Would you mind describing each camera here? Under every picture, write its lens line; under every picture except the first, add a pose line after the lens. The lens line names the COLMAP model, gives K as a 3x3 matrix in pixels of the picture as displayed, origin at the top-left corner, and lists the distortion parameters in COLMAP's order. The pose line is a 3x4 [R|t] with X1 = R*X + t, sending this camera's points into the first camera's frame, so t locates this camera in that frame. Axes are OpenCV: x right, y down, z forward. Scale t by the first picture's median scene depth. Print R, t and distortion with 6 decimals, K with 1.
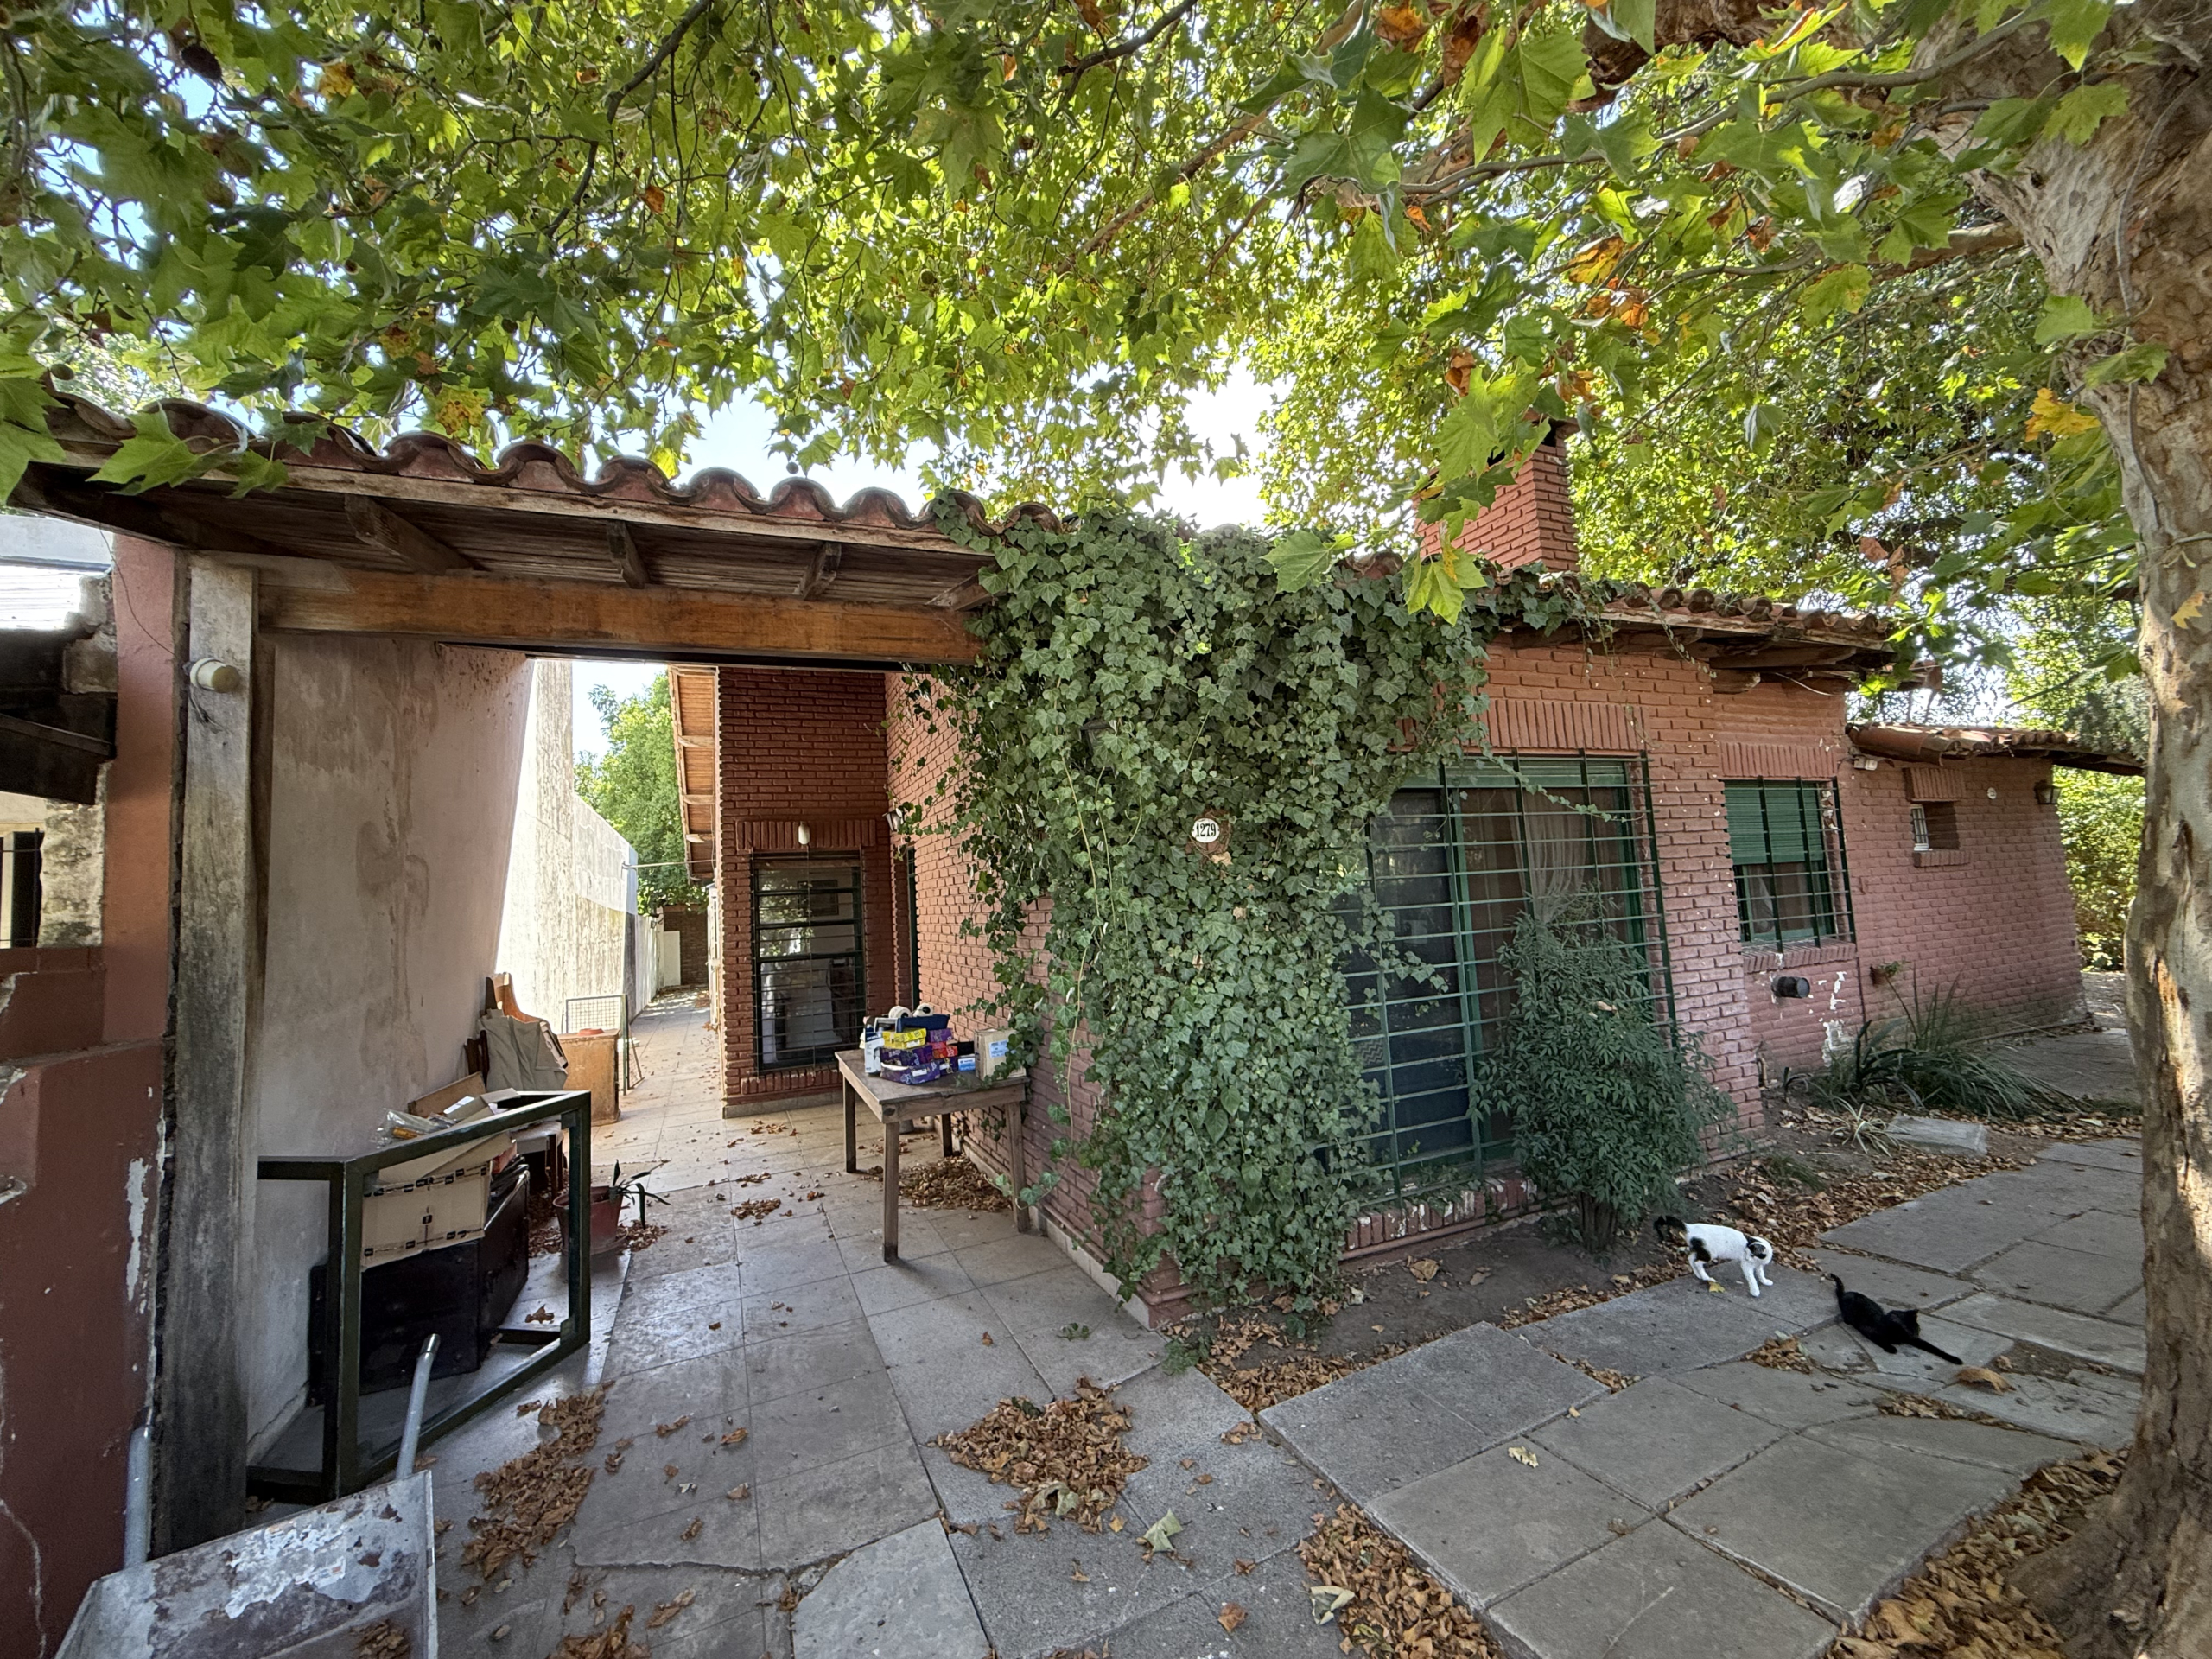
lens RADIAL K [[882.8, 0, 1107.0], [0, 882.8, 832.5], [0, 0, 1]] dist [0.009261, 0.000603]
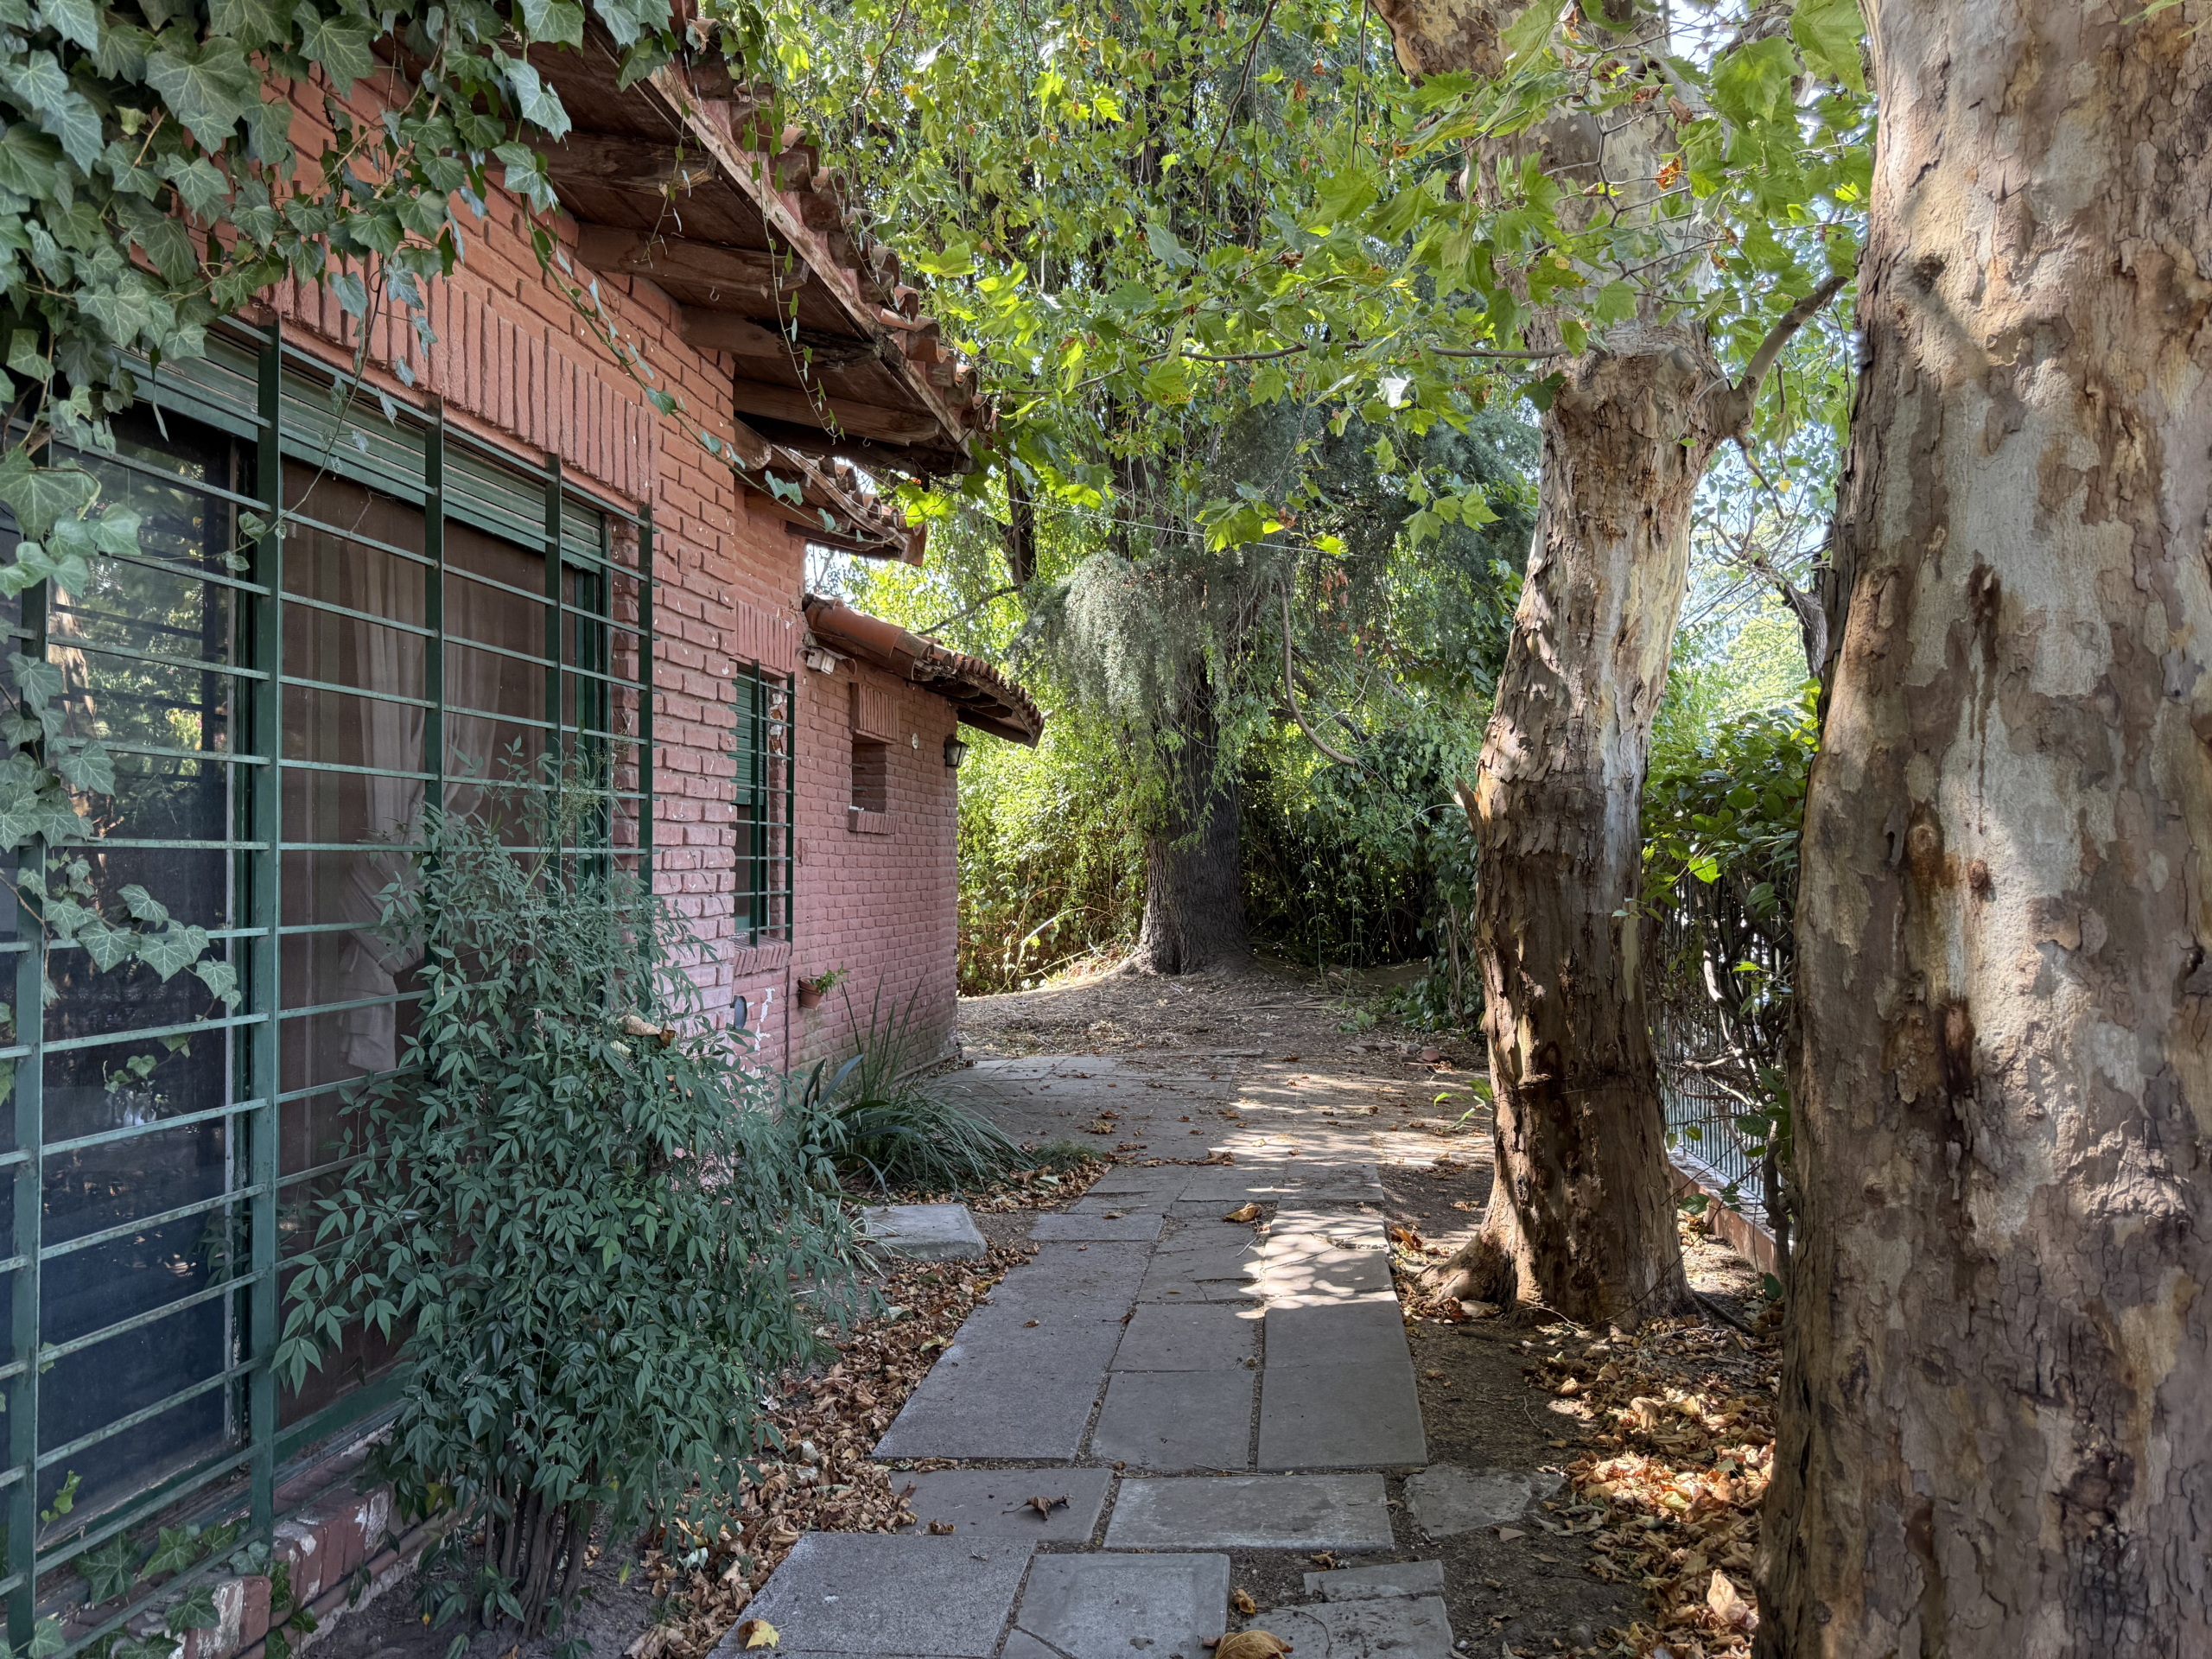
lens RADIAL K [[1556.0, 0, 1094.3], [0, 1556.0, 791.5], [0, 0, 1]] dist [-0.006174, -0.008678]
pose [[0.530578, 0.095103, 0.842284, 0.047074], [-0.091815, 0.994287, -0.054429, 0.095707], [-0.842649, -0.048456, 0.536279, 0.389229]]
